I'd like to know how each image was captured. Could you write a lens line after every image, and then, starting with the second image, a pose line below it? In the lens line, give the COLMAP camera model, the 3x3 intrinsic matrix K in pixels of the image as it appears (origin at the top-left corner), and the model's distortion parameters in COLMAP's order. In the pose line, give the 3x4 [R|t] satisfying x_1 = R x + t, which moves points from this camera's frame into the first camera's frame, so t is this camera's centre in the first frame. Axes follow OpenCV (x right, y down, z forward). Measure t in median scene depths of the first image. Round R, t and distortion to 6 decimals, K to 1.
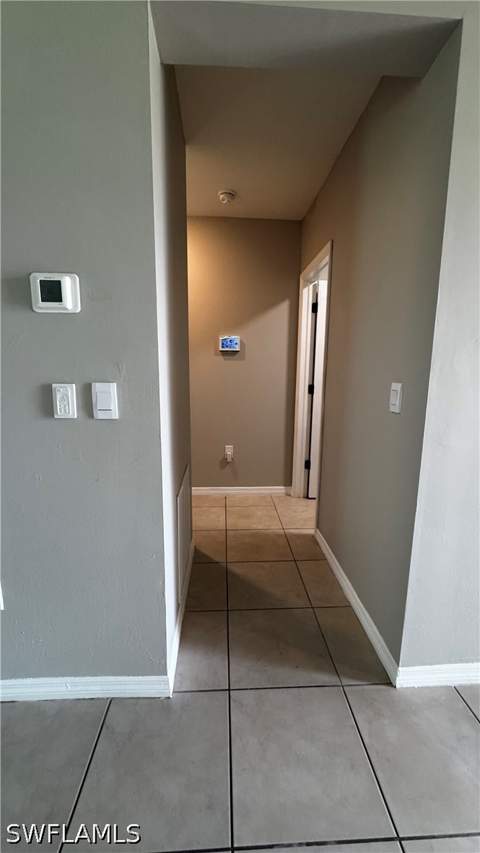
lens RADIAL K [[339.2, 0, 240.0], [0, 339.2, 426.5], [0, 0, 1]] dist [-0.001085, 0.000352]
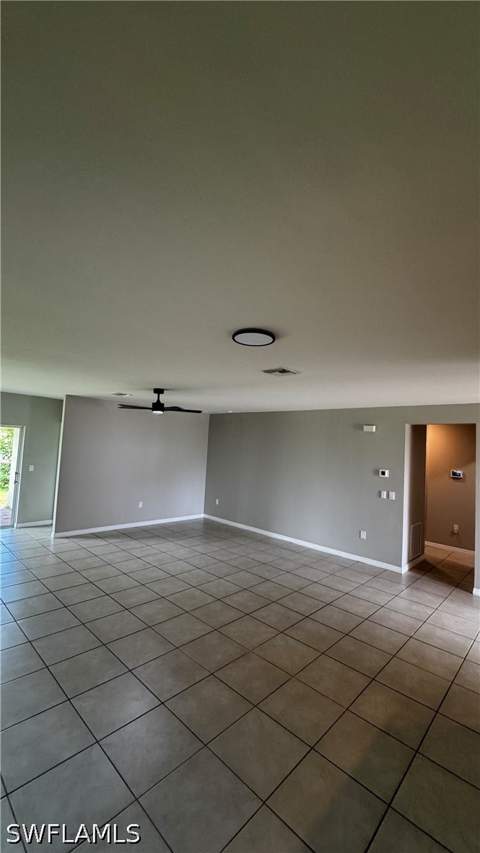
lens RADIAL K [[339.2, 0, 240.0], [0, 339.2, 426.5], [0, 0, 1]] dist [-0.001085, 0.000352]
pose [[0.682419, -0.017224, -0.730758, 1.435761], [-0.168147, 0.969213, -0.179870, 0.173027], [0.711358, 0.245622, 0.658513, -3.398107]]
